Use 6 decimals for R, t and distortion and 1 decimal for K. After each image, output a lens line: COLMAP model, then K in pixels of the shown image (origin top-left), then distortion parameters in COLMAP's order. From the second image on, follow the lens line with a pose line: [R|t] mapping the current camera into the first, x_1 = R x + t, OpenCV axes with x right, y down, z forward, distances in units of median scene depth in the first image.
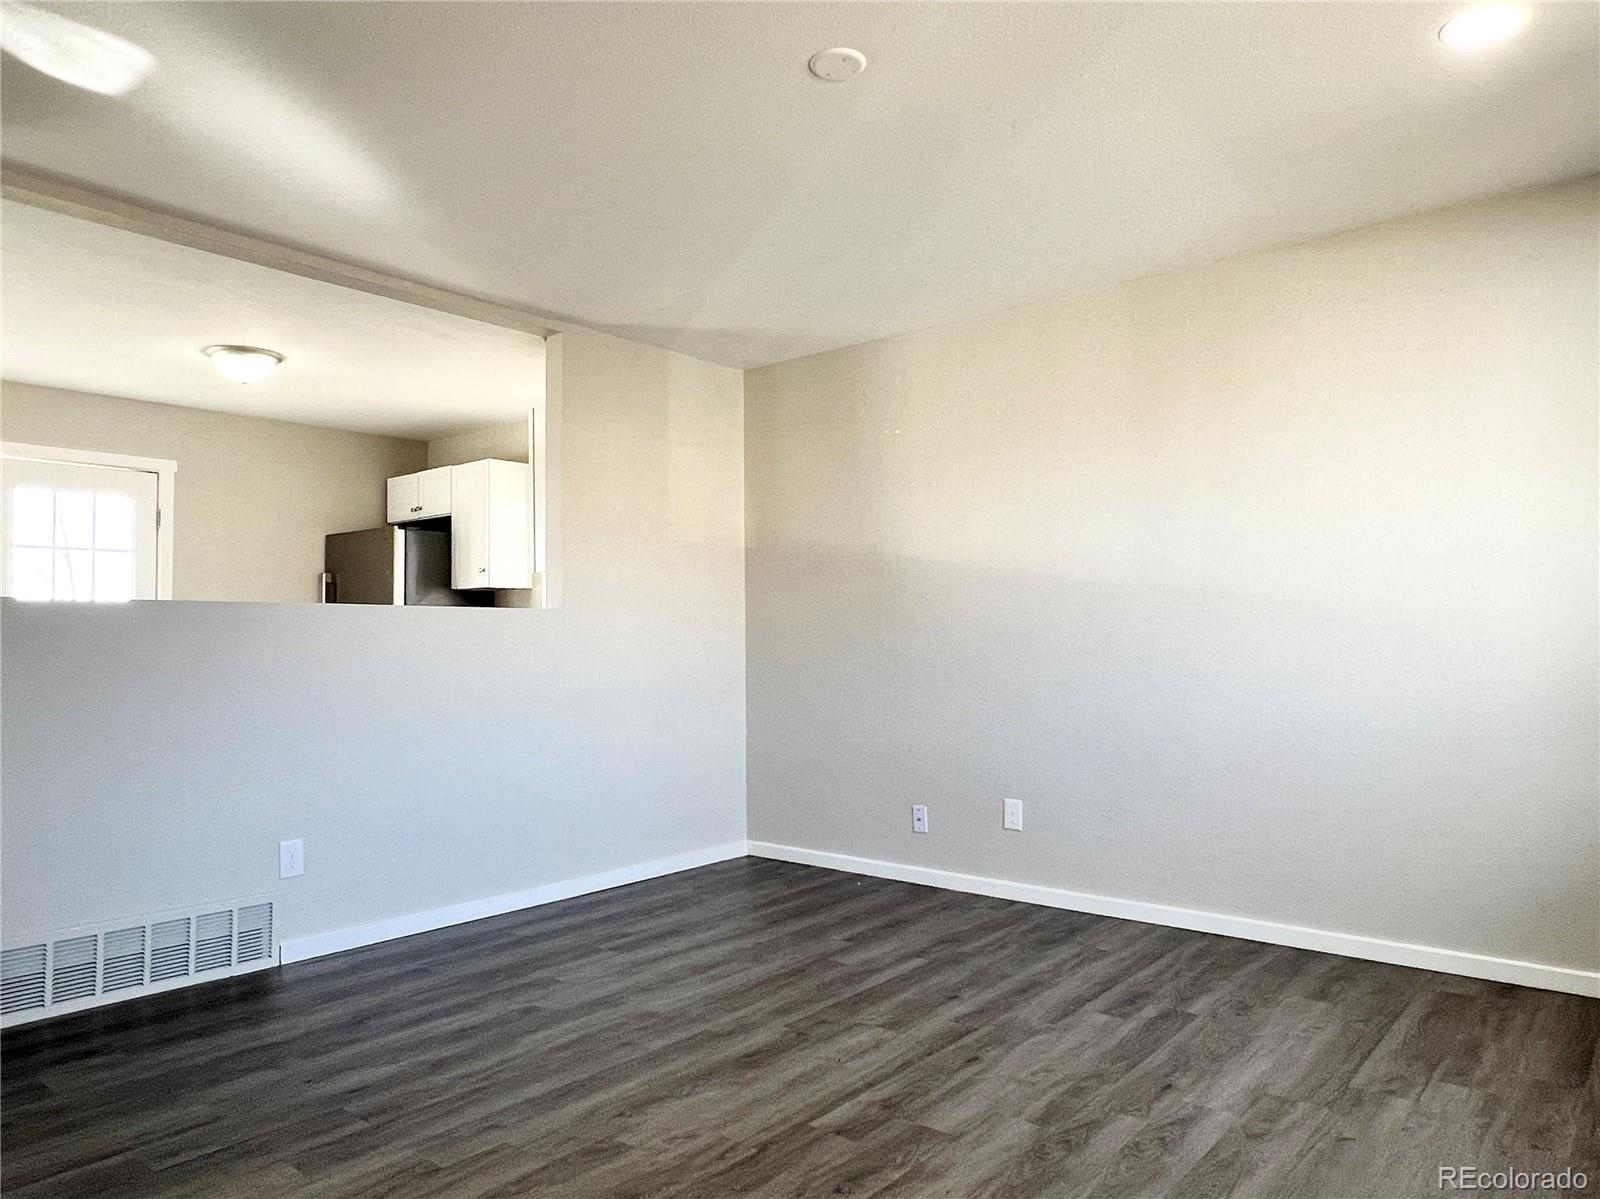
lens RADIAL K [[1057.6, 0, 800.0], [0, 1057.6, 599.5], [0, 0, 1]] dist [-0.004318, 0.001897]
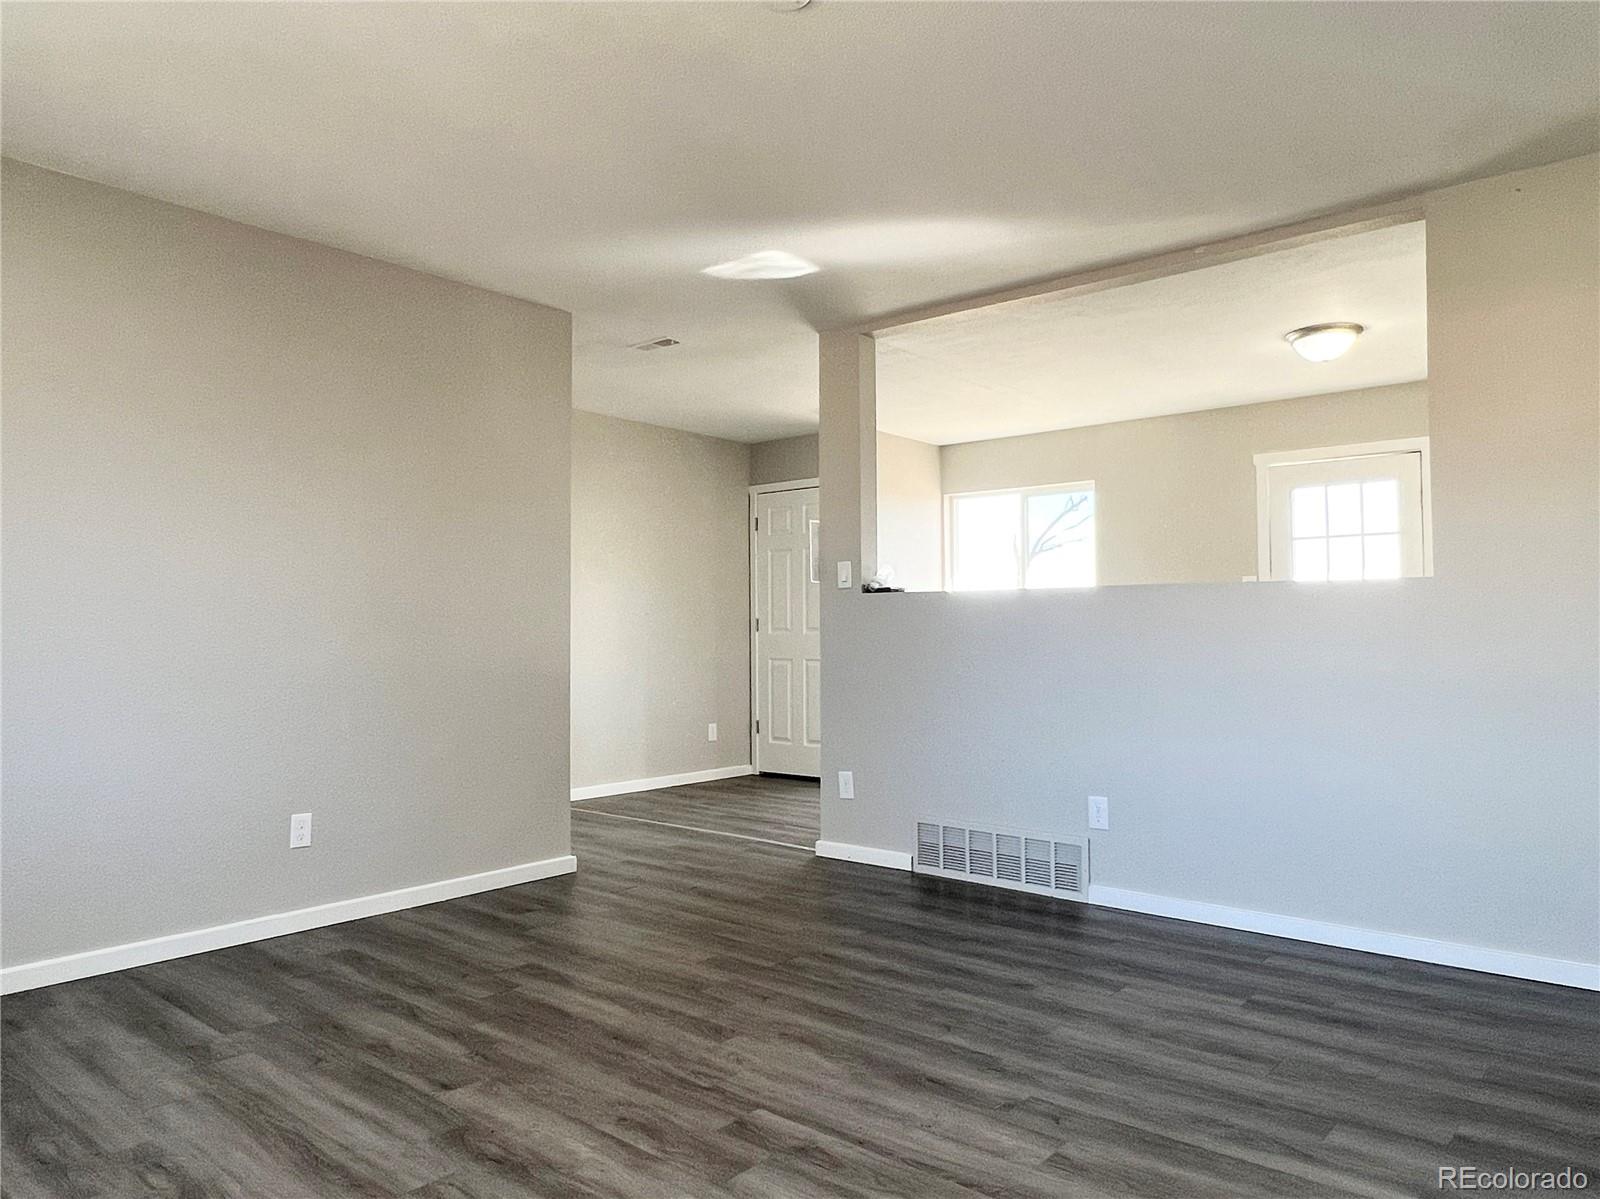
lens RADIAL K [[1057.6, 0, 800.0], [0, 1057.6, 599.5], [0, 0, 1]] dist [-0.004318, 0.001897]
pose [[0.019223, -0.017937, -0.999654, 0.741069], [0.038613, 0.999106, -0.017184, 0.026676], [0.999069, -0.038269, 0.019898, 0.759490]]
